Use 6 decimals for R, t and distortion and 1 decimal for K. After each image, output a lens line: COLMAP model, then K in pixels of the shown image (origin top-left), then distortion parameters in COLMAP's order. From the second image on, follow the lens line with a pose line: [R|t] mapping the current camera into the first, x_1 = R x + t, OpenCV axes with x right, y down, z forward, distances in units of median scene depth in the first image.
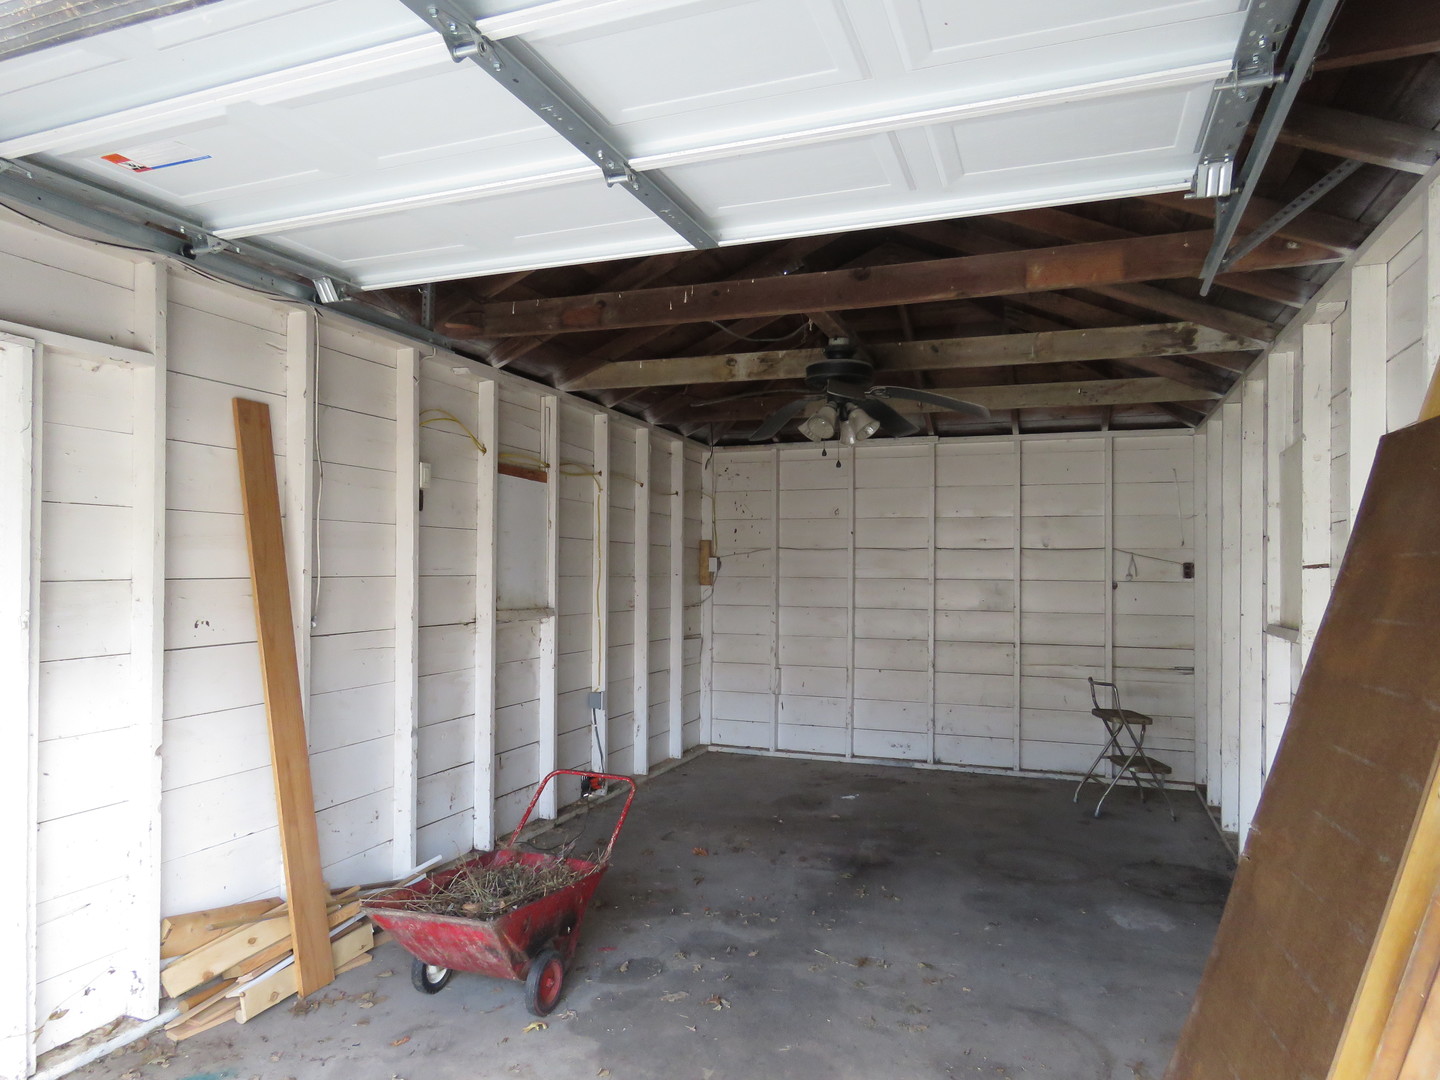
lens RADIAL K [[916.6, 0, 714.9], [0, 916.6, 546.5], [0, 0, 1]] dist [-0.001086, -0.002066]
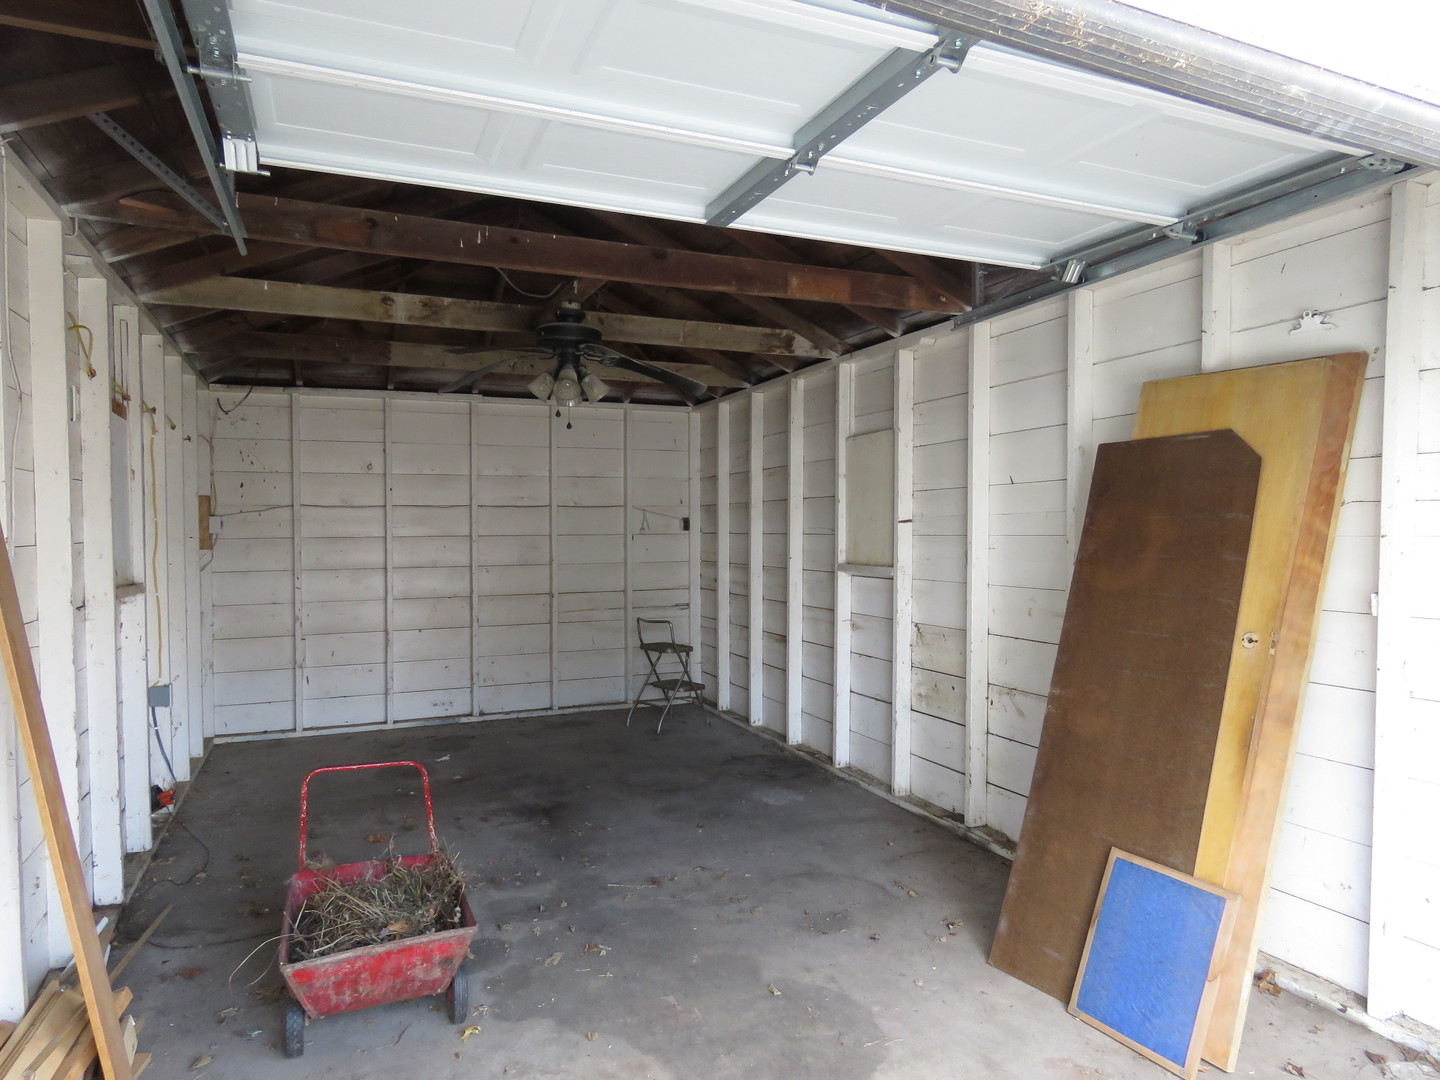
lens RADIAL K [[916.6, 0, 714.9], [0, 916.6, 546.5], [0, 0, 1]] dist [-0.001086, -0.002066]
pose [[0.729620, -0.028013, 0.683279, -0.405832], [-0.005725, 0.998875, 0.047065, -0.003329], [-0.683829, -0.038252, 0.728639, 0.119181]]
